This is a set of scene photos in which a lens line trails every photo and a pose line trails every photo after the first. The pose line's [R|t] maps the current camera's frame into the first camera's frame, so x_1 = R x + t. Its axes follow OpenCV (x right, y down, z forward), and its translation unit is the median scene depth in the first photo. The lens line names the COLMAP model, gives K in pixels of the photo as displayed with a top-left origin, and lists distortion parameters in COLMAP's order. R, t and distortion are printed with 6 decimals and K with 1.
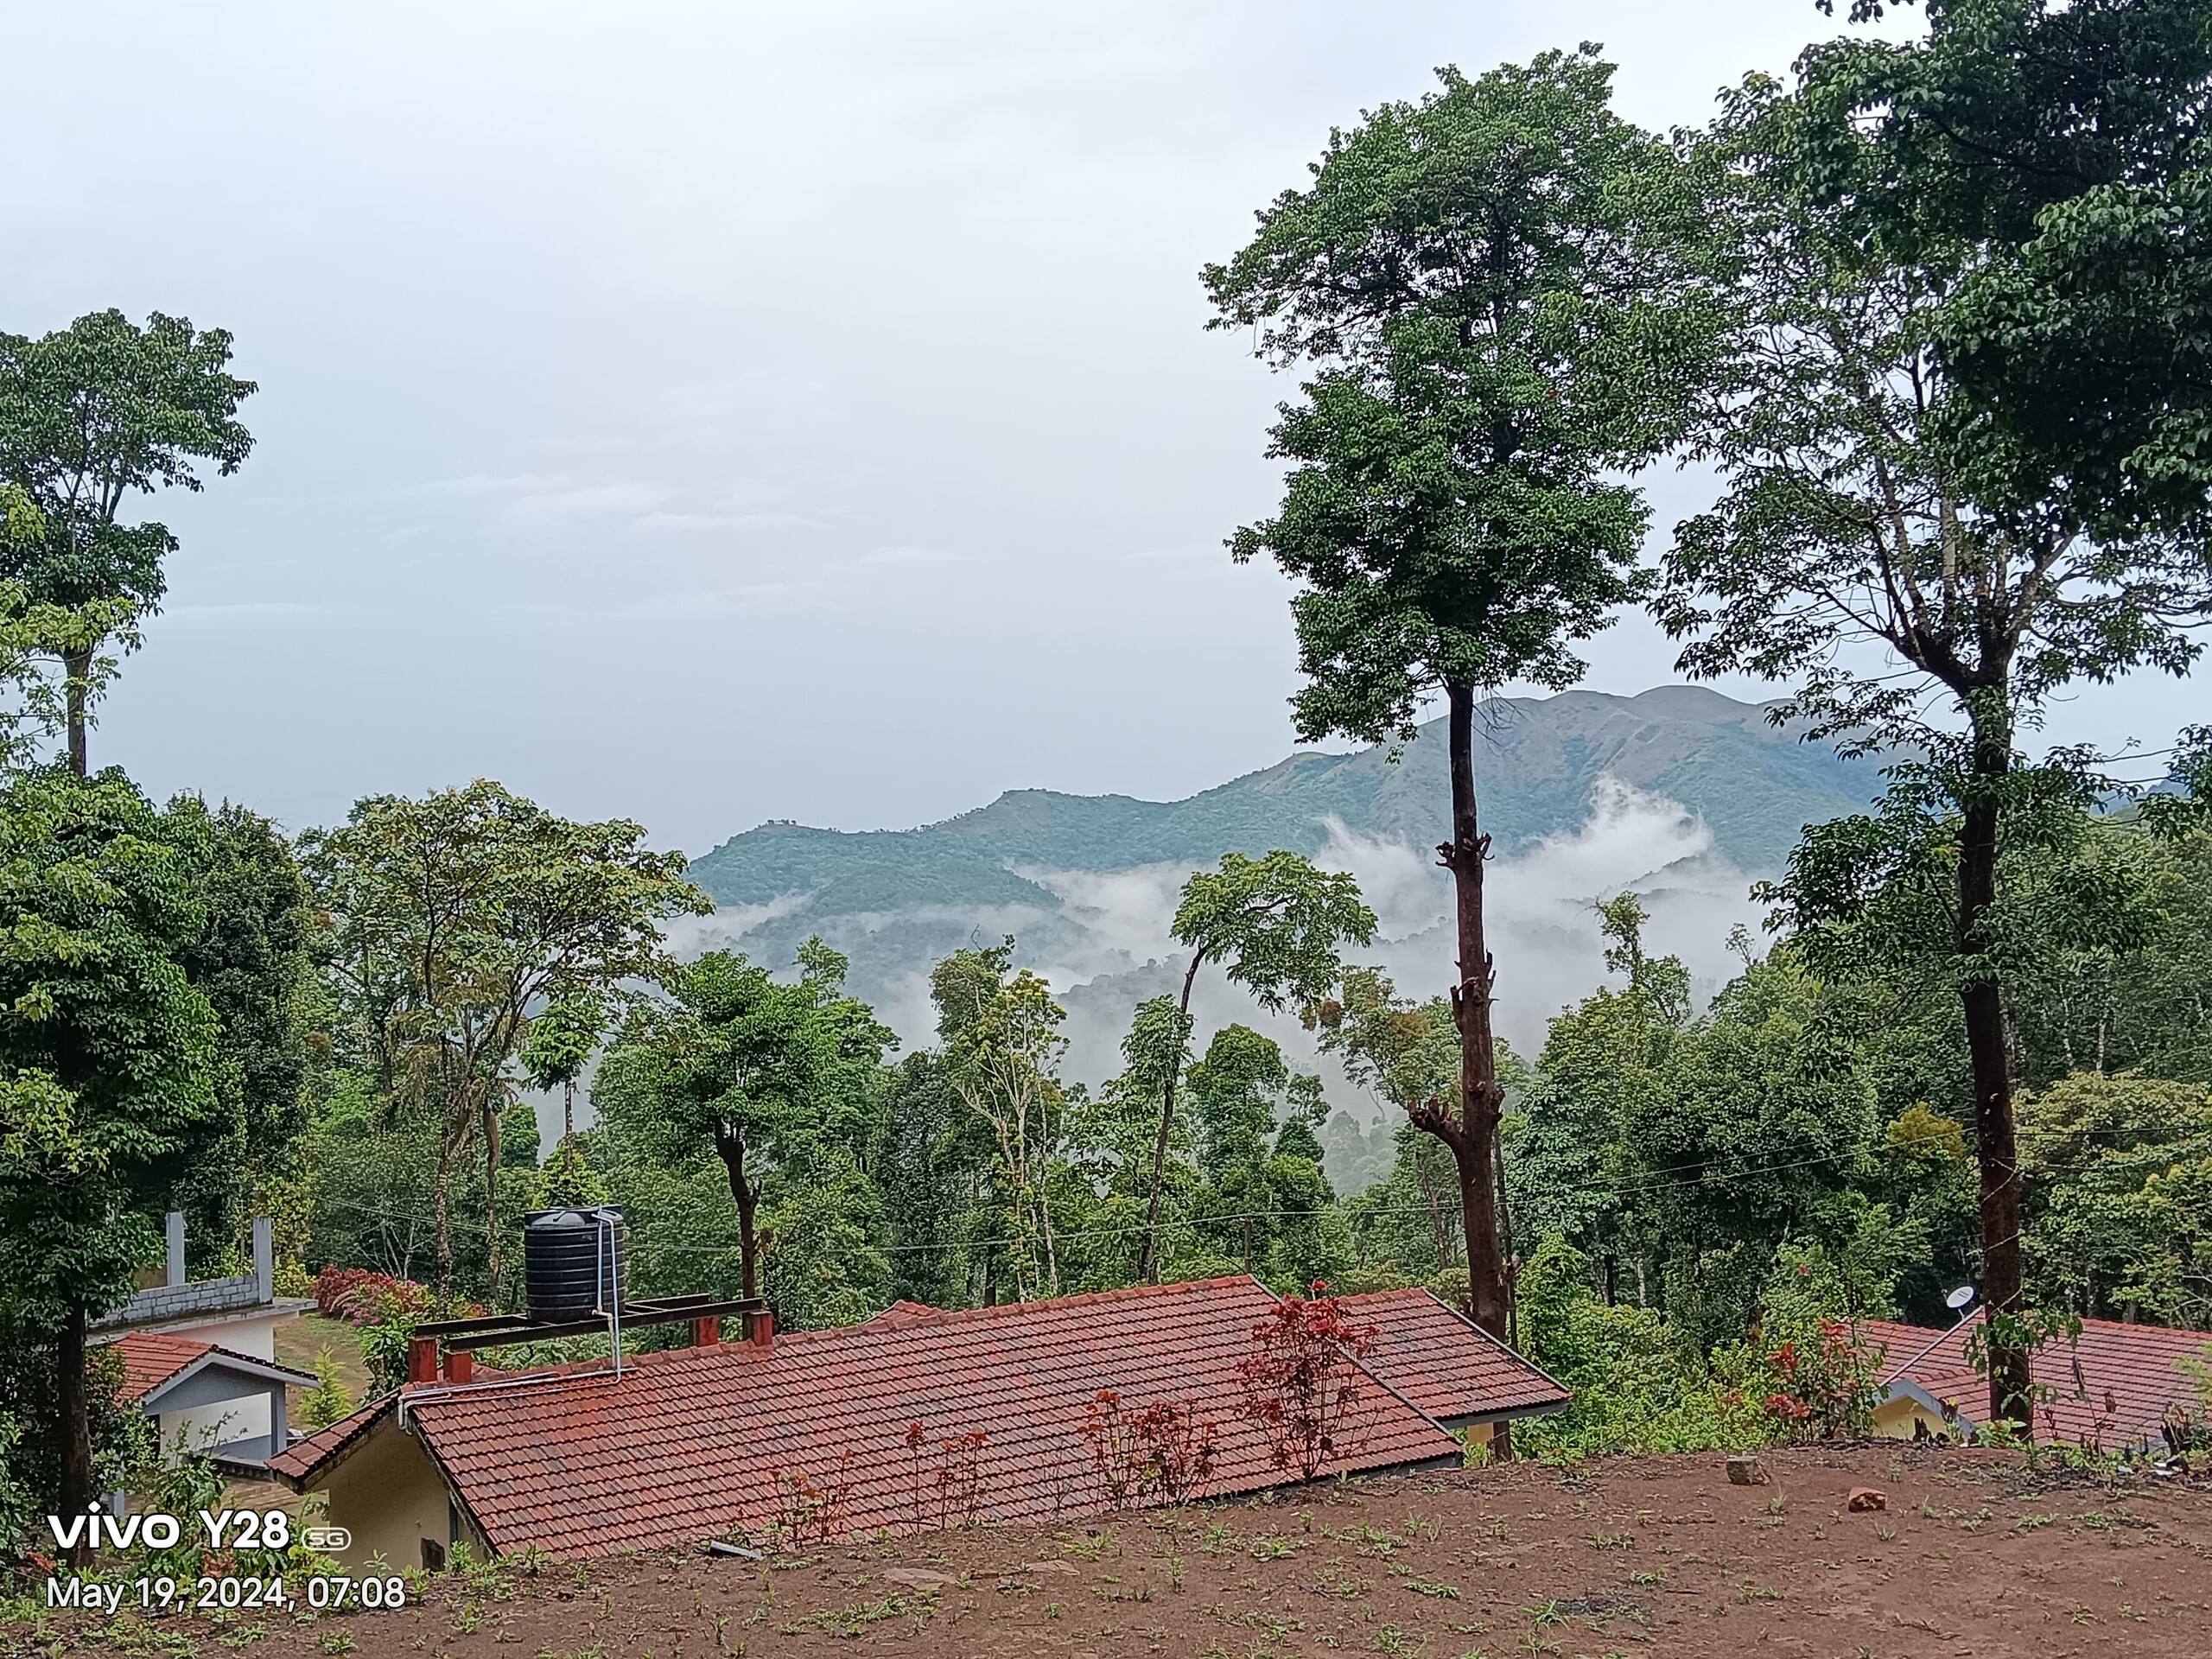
lens RADIAL K [[2742.1, 0, 1103.4], [0, 2742.1, 787.4], [0, 0, 1]] dist [0.211045, -0.718847]
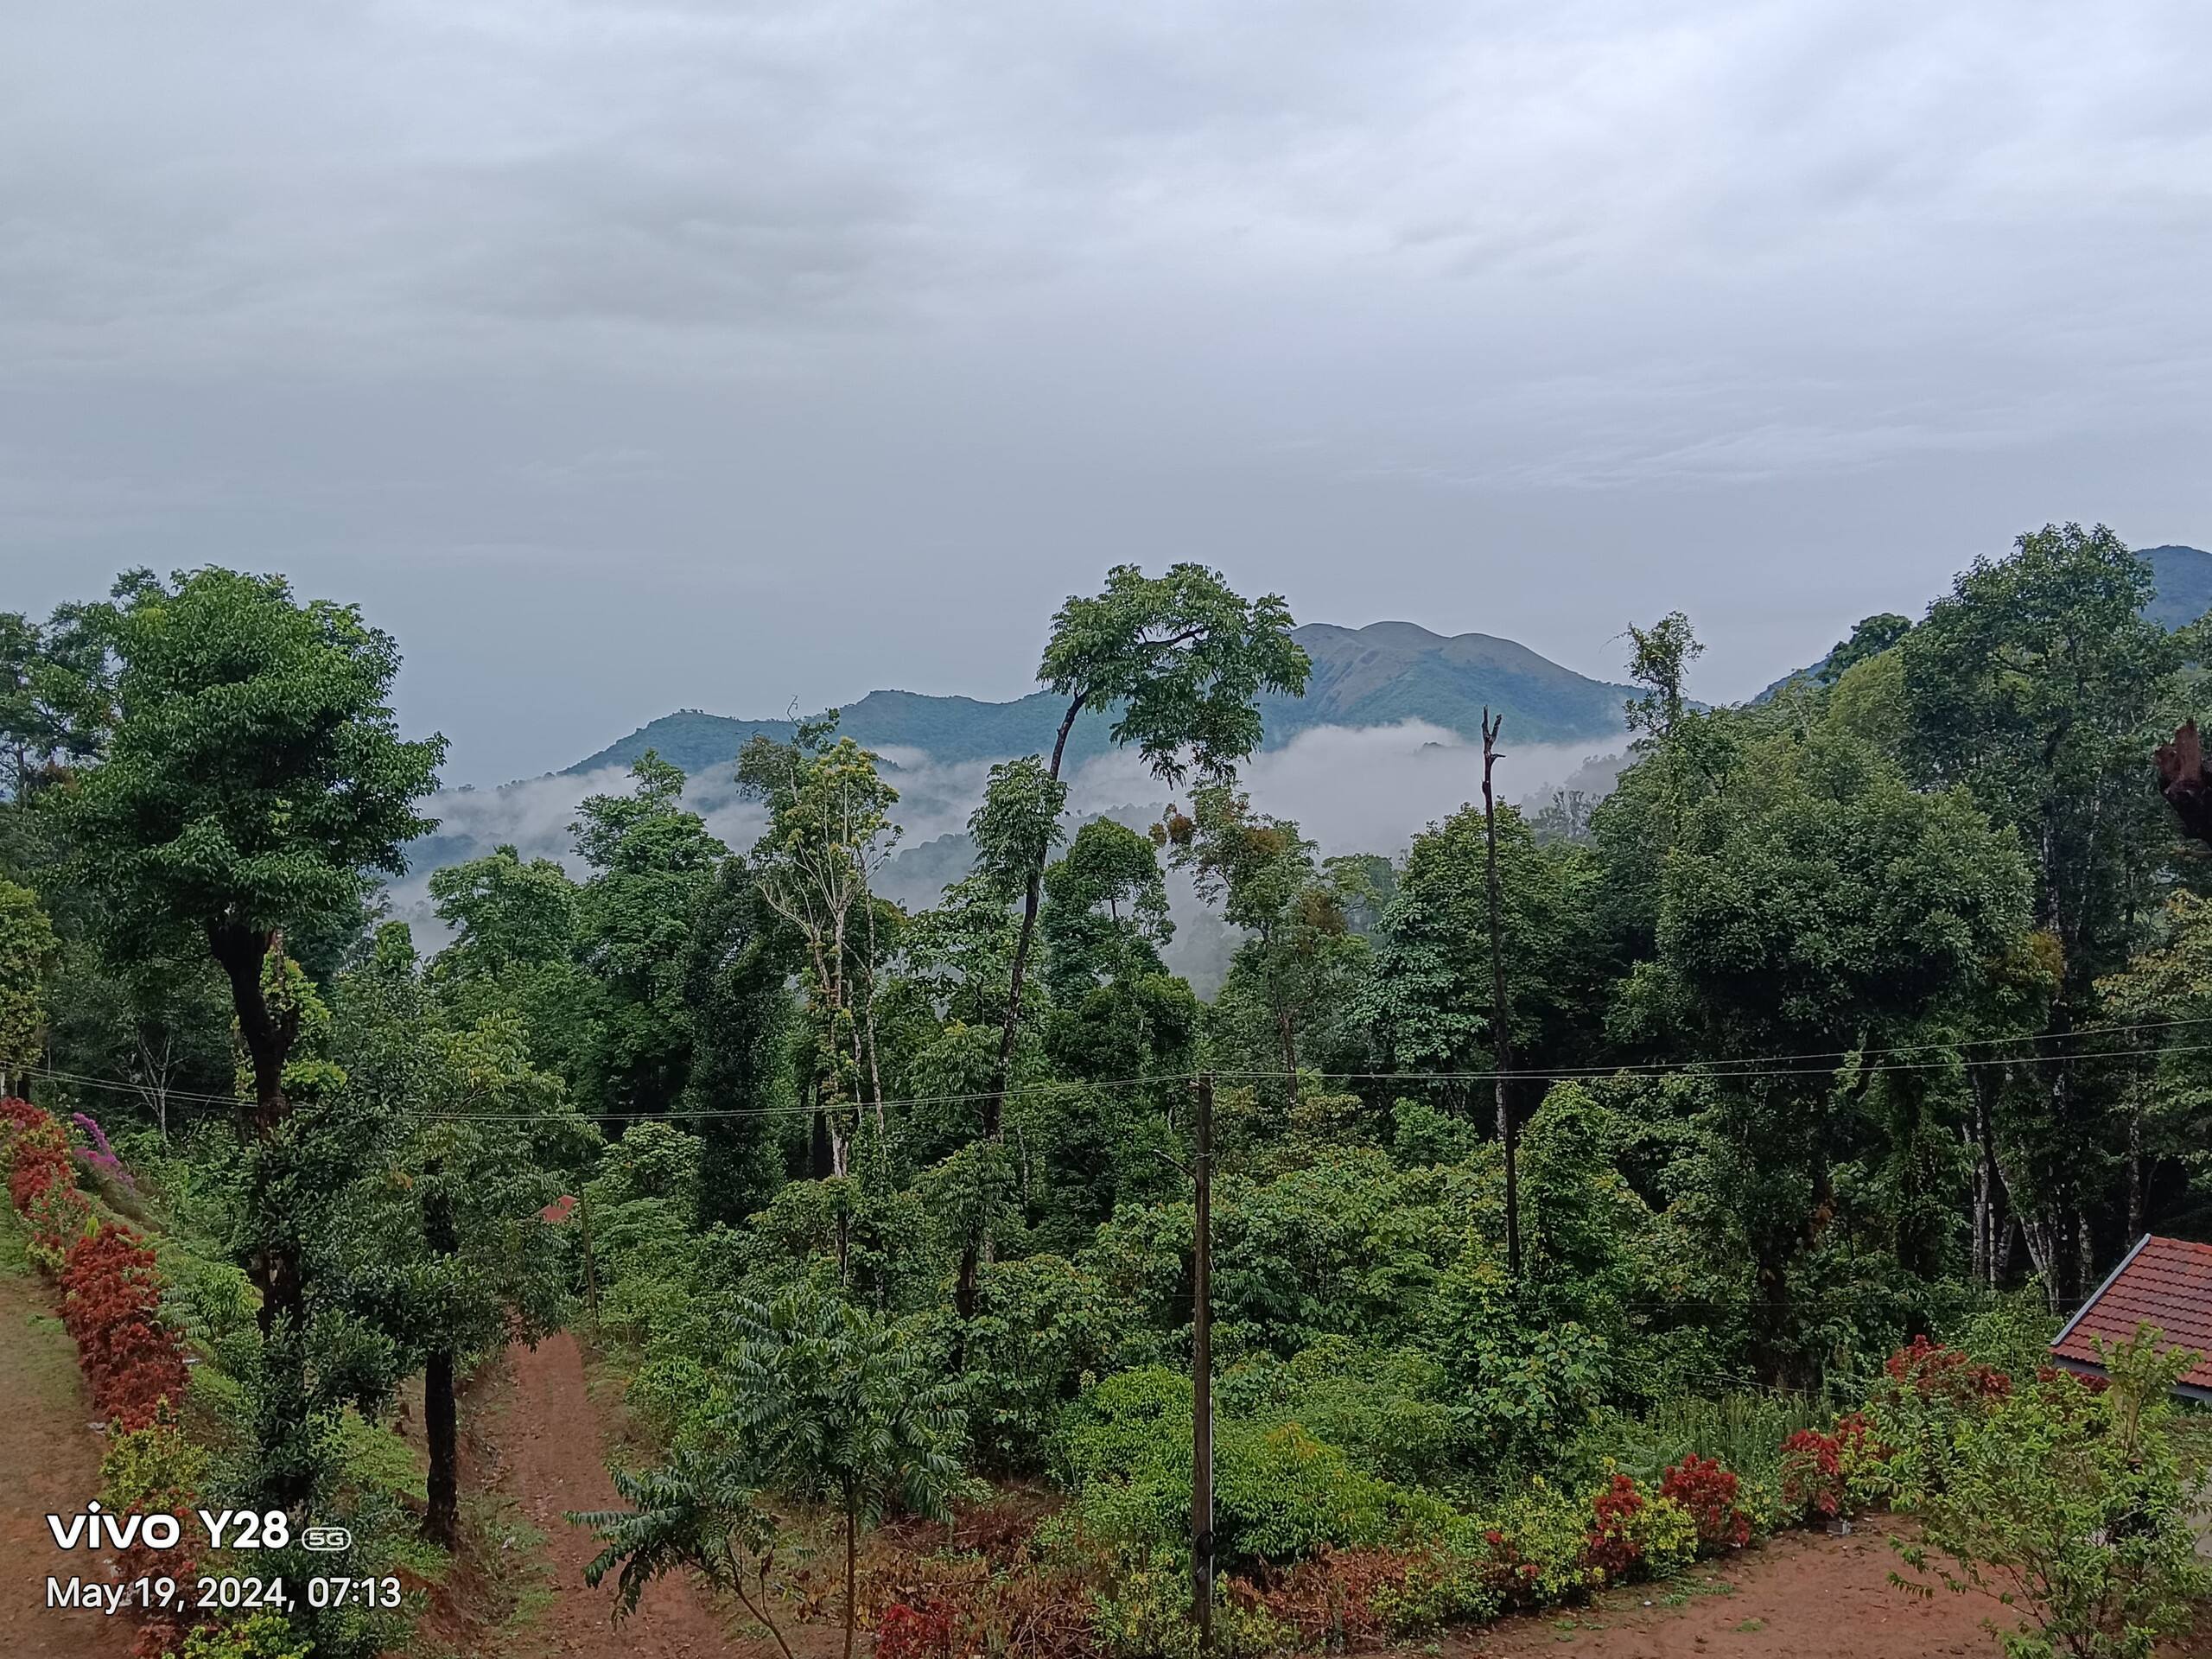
lens RADIAL K [[2145.3, 0, 1137.1], [0, 2145.3, 825.2], [0, 0, 1]] dist [0.155842, -0.405773]
pose [[0.995973, 0.016764, 0.088077, 0.000769], [-0.022220, 0.997870, 0.061341, 0.047768], [-0.086861, -0.063051, 0.994223, 0.346837]]
